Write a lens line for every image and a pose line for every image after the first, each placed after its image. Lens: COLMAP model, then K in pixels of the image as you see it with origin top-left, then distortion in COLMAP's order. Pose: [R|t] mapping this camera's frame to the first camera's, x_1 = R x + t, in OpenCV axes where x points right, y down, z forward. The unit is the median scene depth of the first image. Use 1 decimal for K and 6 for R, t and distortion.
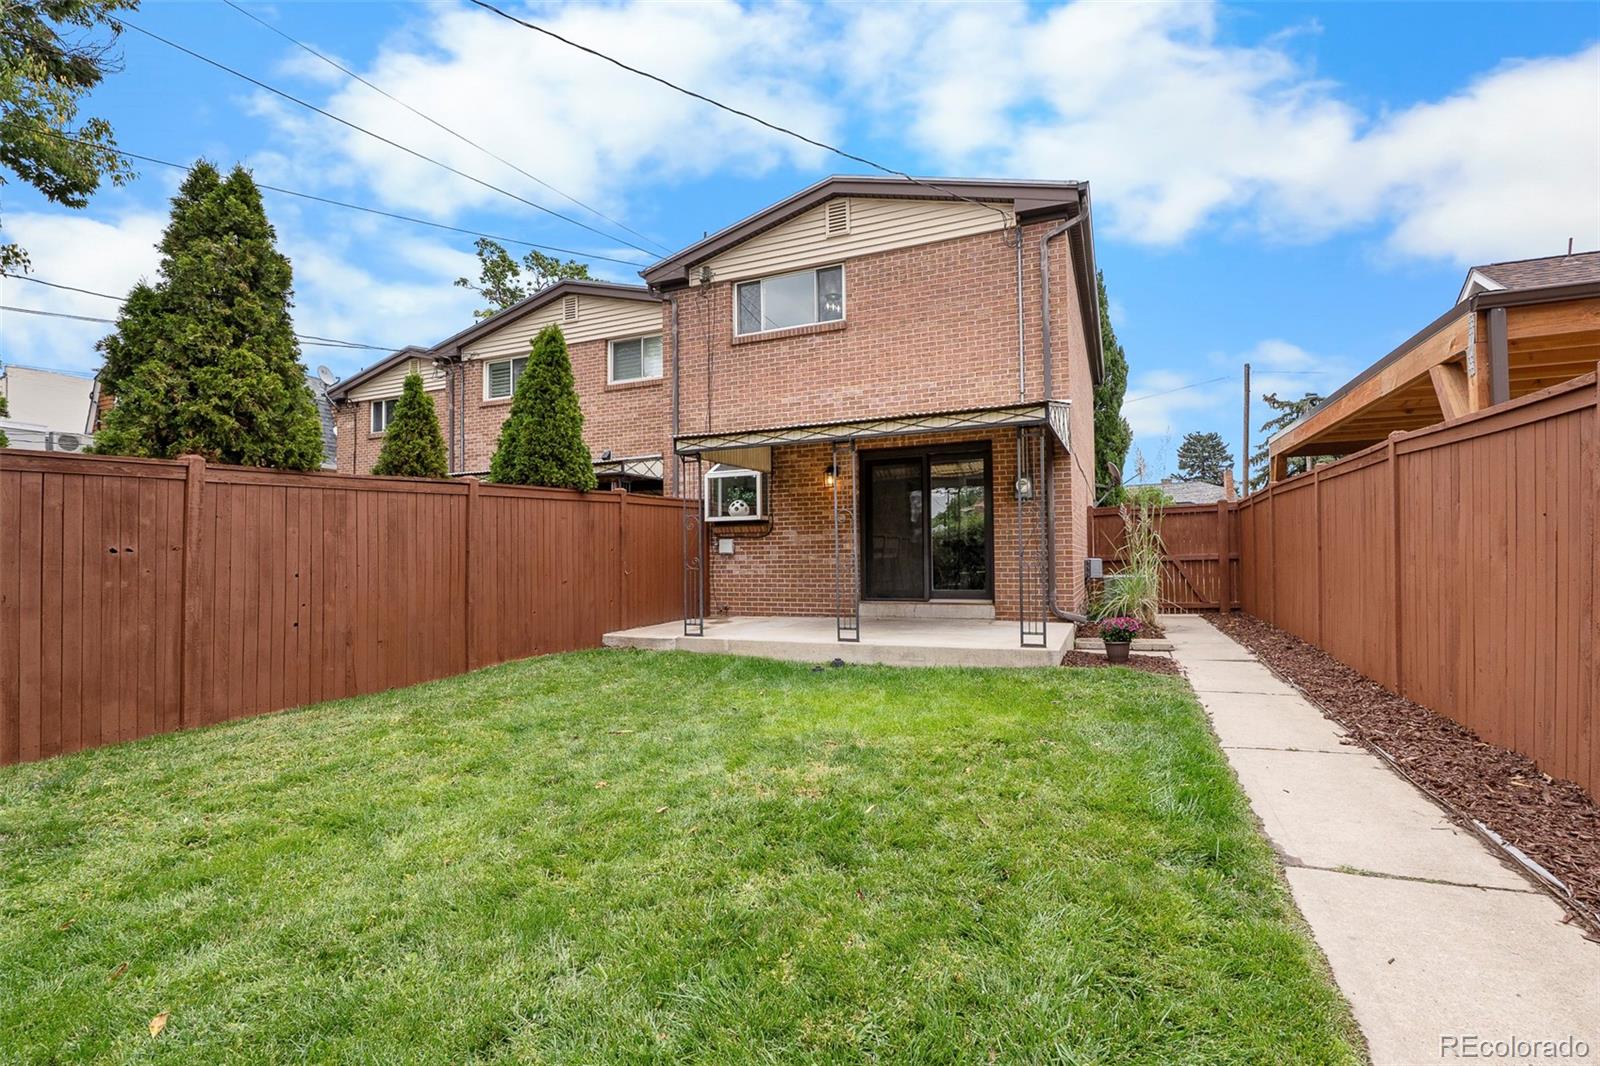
lens RADIAL K [[744.4, 0, 784.0], [0, 744.4, 528.9], [0, 0, 1]] dist [-0.010931, 0.000707]
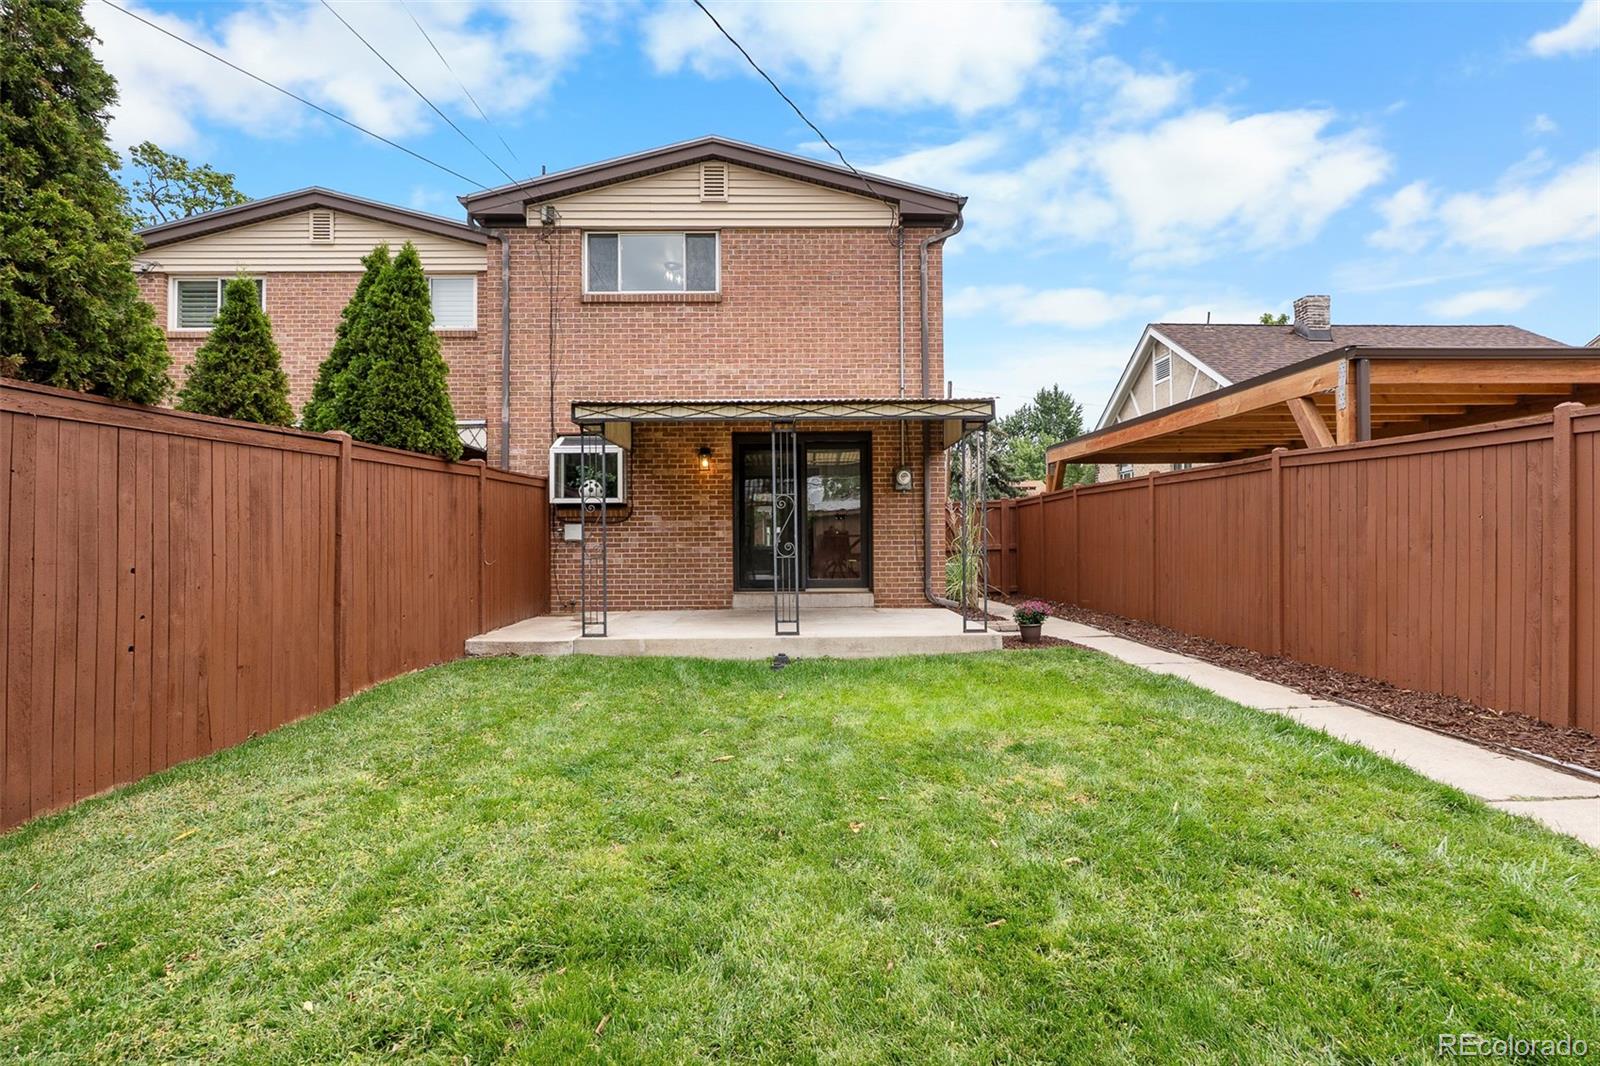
lens RADIAL K [[744.4, 0, 784.0], [0, 744.4, 528.9], [0, 0, 1]] dist [-0.010931, 0.000707]
pose [[0.904409, 0.014572, 0.426418, -0.266222], [-0.021054, 0.999723, 0.010491, 0.005862], [-0.426148, -0.018466, 0.904465, 0.123984]]
